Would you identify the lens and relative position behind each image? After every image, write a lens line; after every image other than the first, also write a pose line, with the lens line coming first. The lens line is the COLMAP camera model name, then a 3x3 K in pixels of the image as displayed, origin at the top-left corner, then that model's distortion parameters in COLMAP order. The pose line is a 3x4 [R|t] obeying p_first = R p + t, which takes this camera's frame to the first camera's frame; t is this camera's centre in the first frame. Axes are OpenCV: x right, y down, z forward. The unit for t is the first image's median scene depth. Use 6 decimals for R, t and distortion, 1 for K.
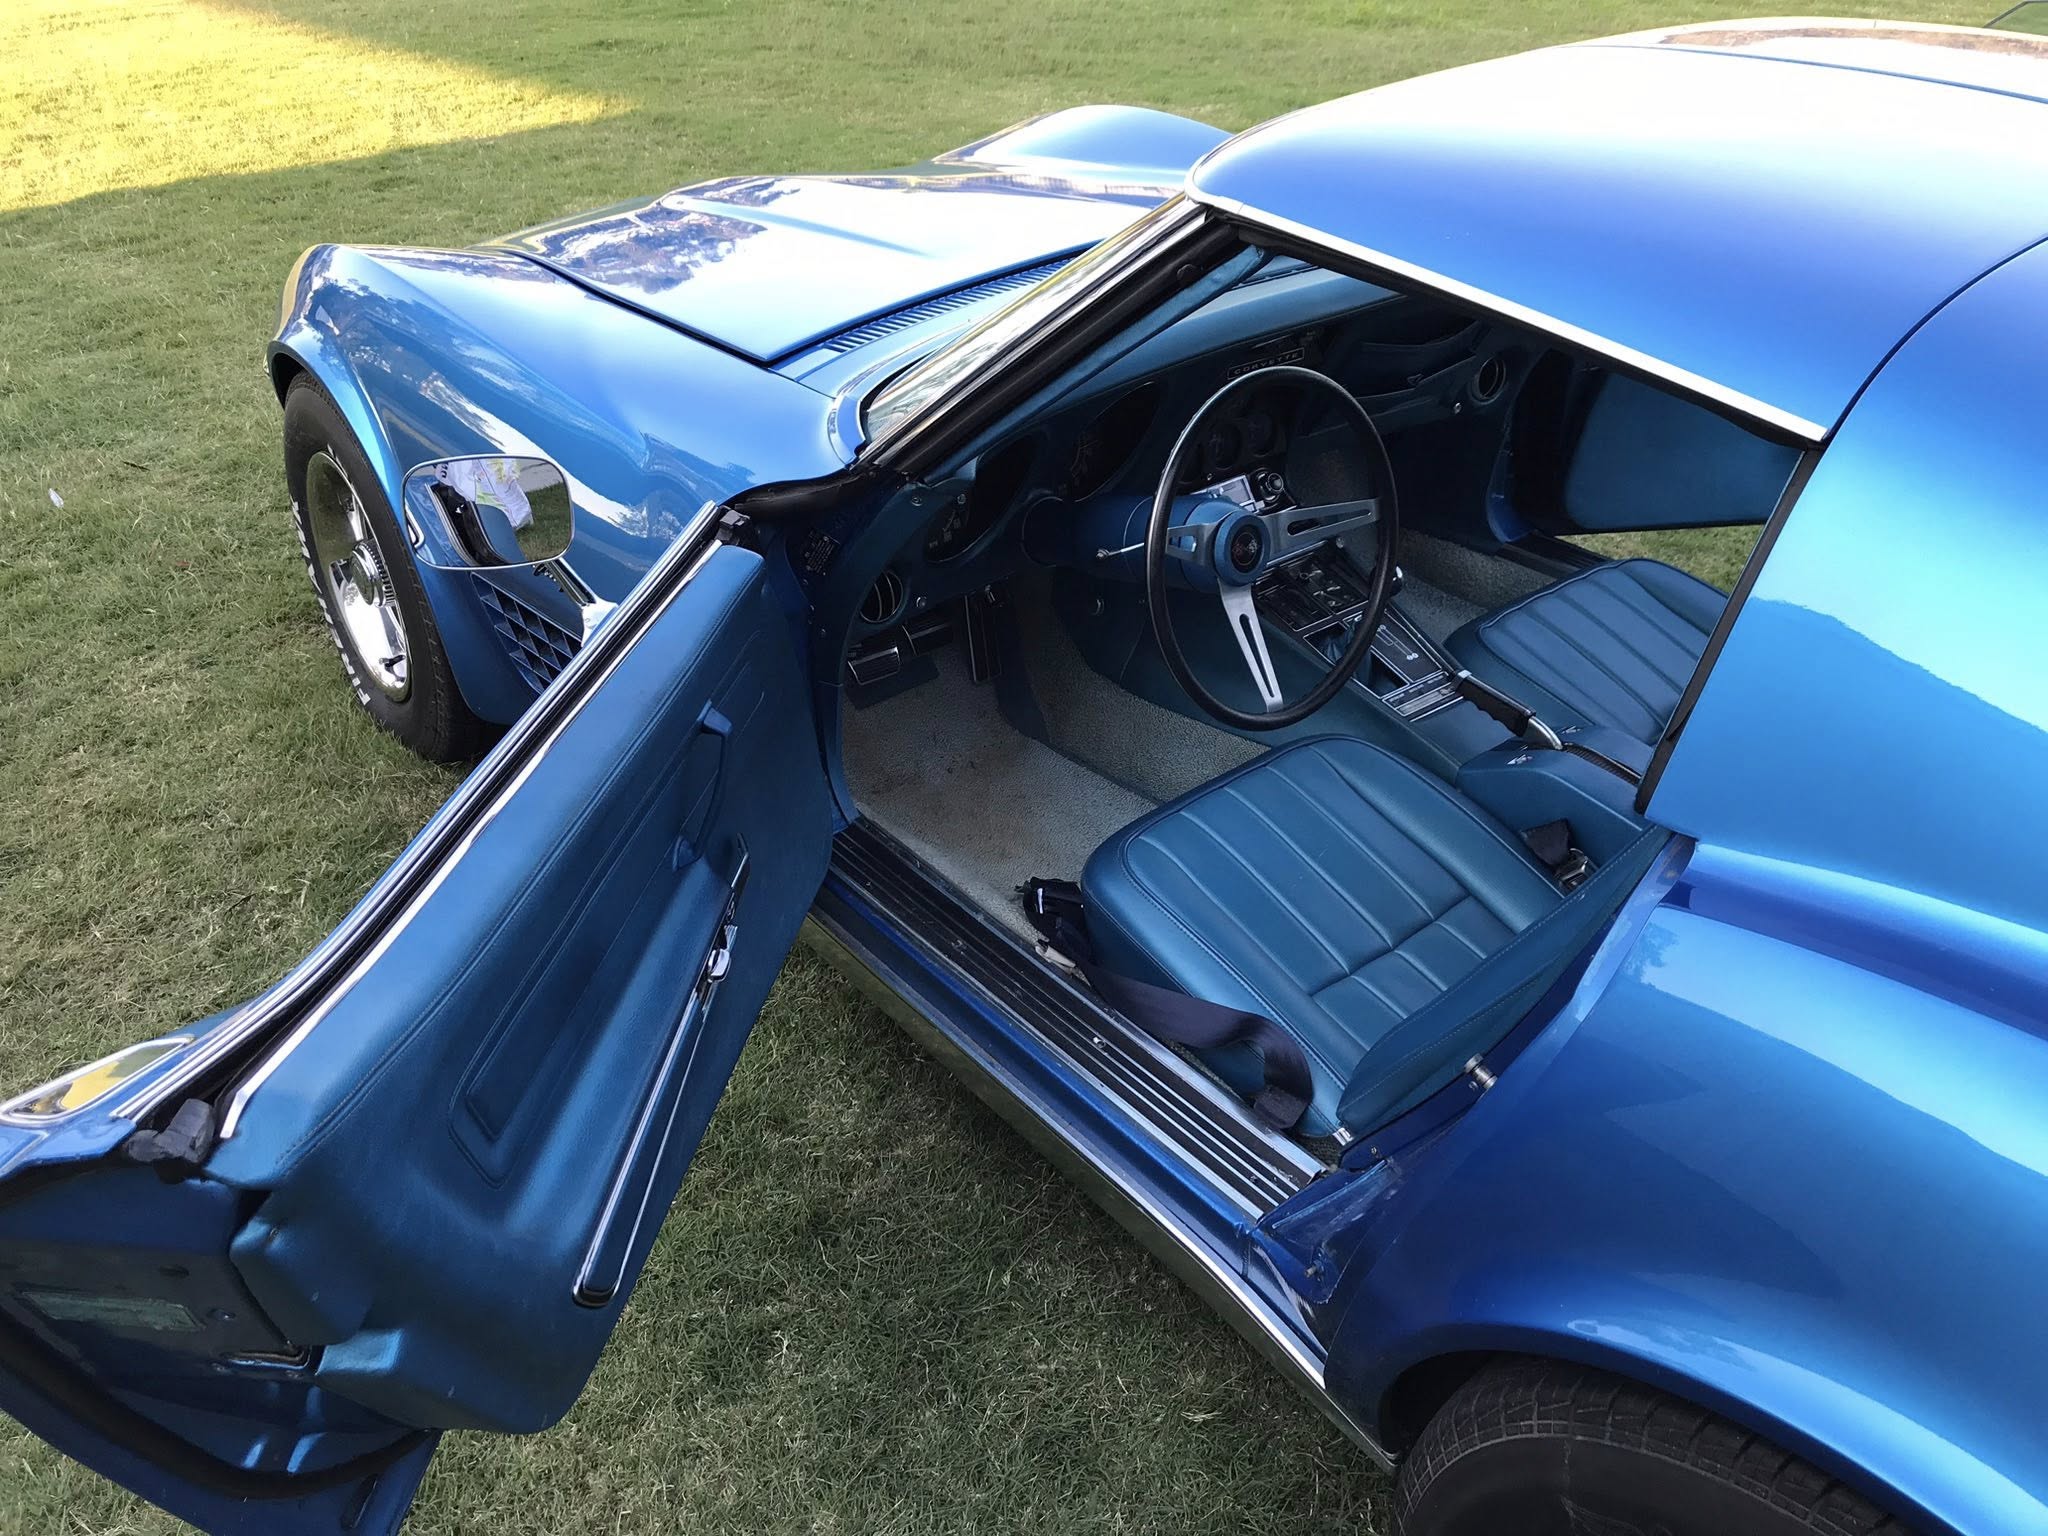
lens RADIAL K [[1669.8, 0, 1018.1], [0, 1669.8, 774.2], [0, 0, 1]] dist [0.015143, -0.022860]
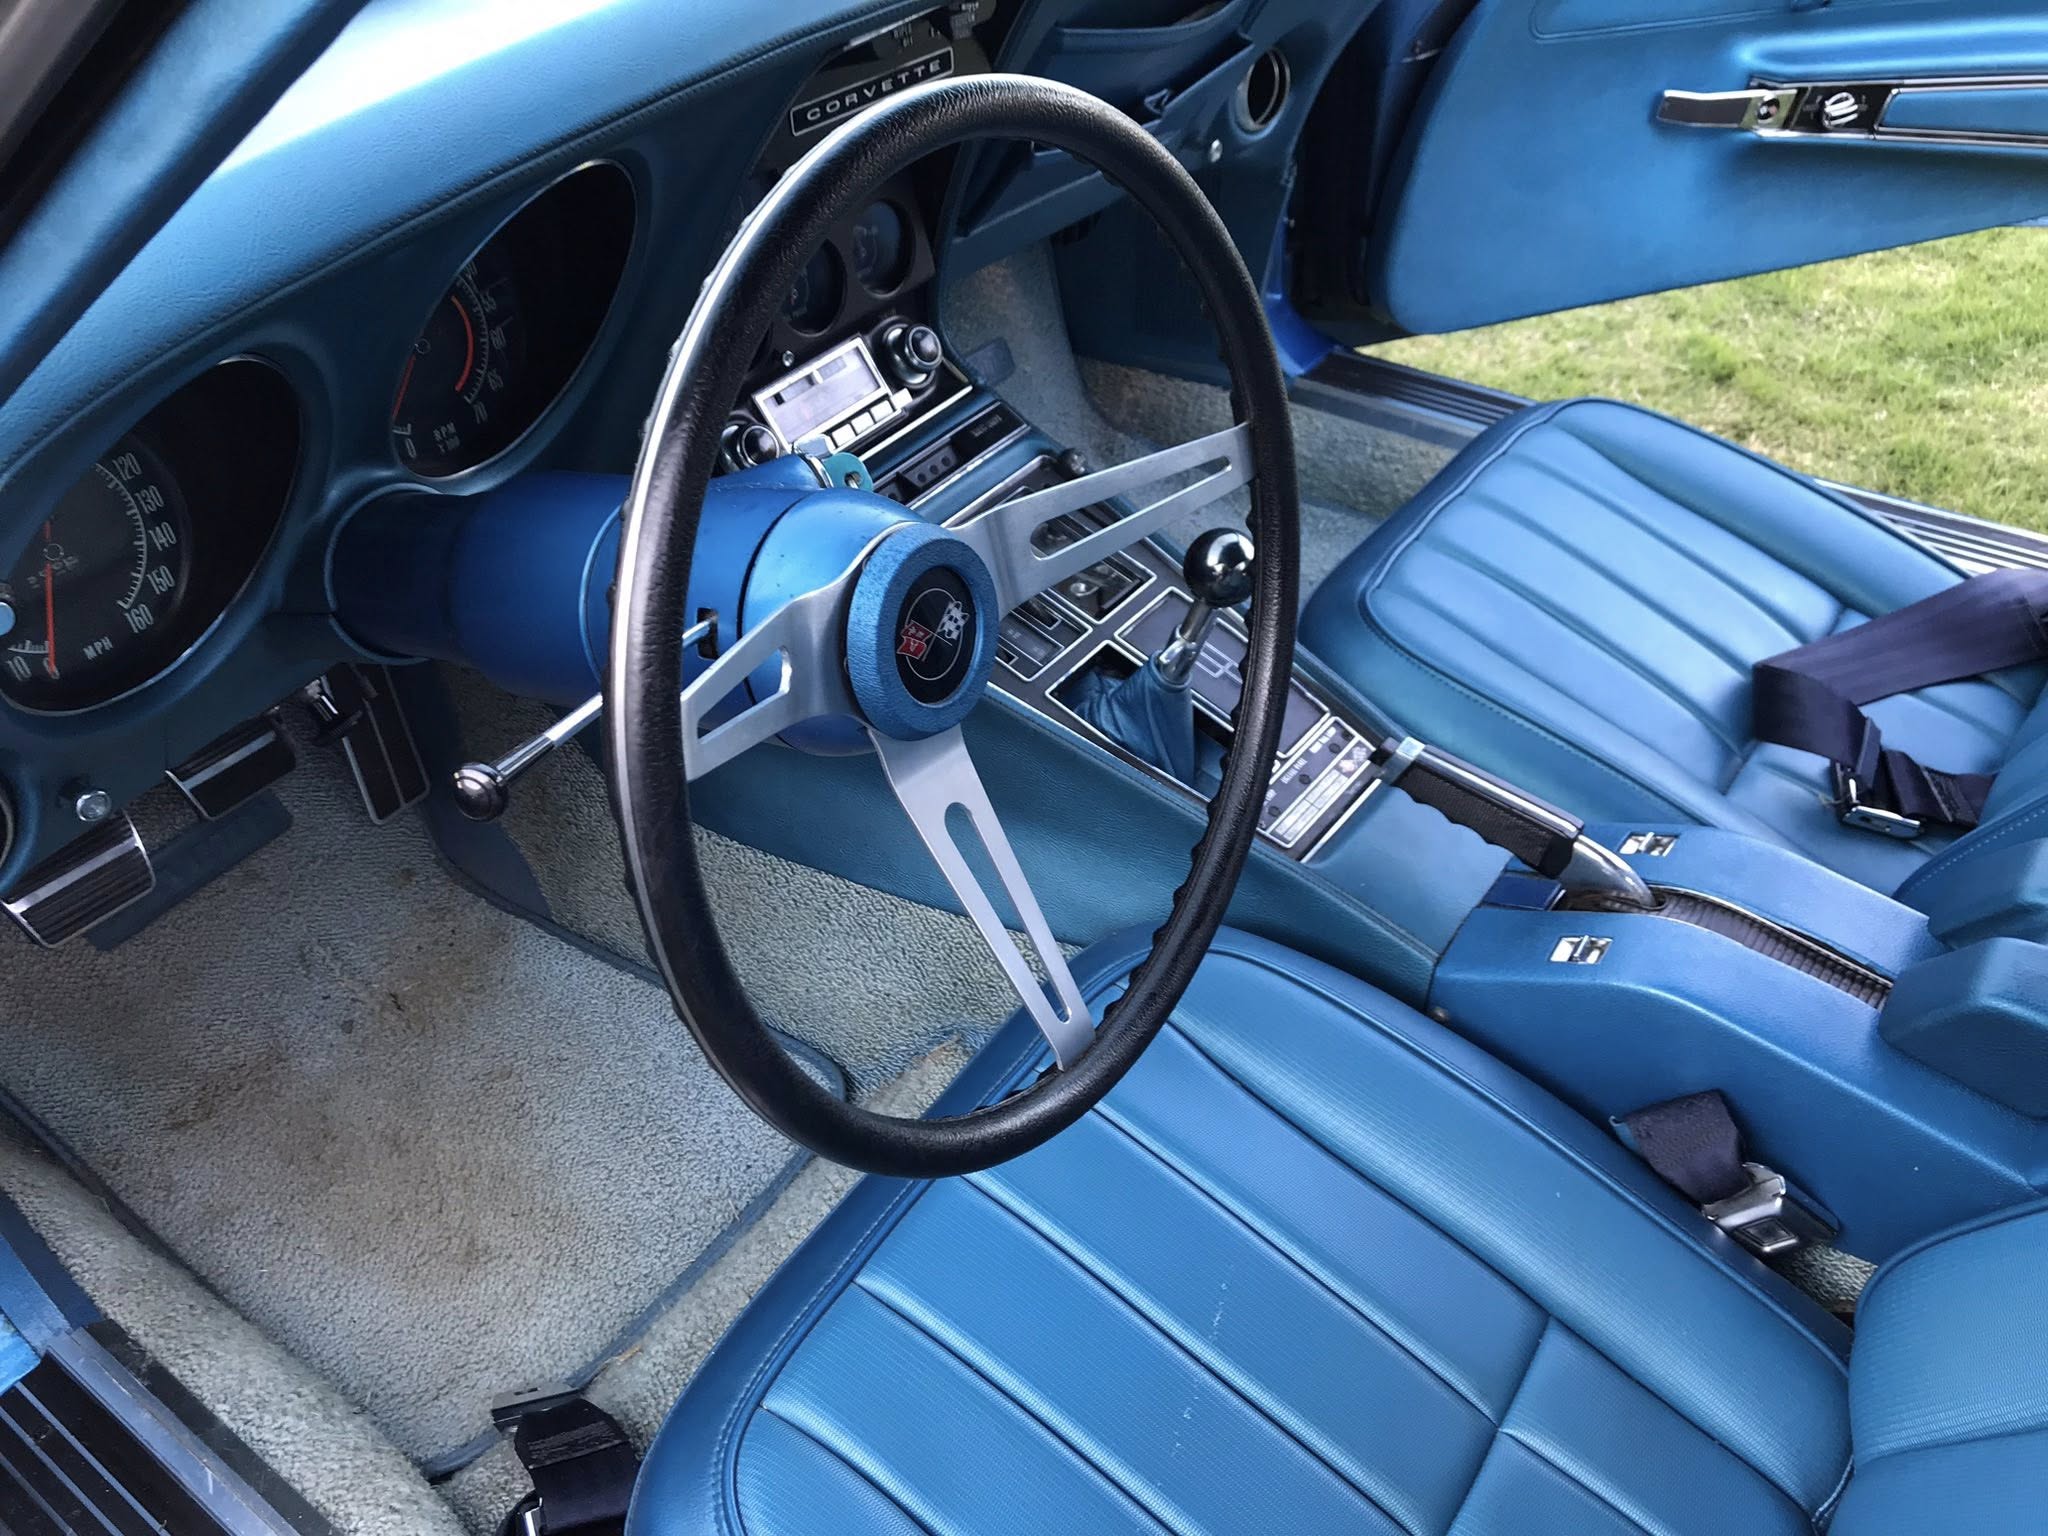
lens RADIAL K [[1687.0, 0, 1034.0], [0, 1687.0, 759.8], [0, 0, 1]] dist [0.025785, -0.026432]
pose [[0.962127, -0.169053, 0.213852, 0.062513], [0.141767, 0.980351, 0.137168, -0.125438], [-0.232839, -0.101655, 0.967188, 0.531649]]
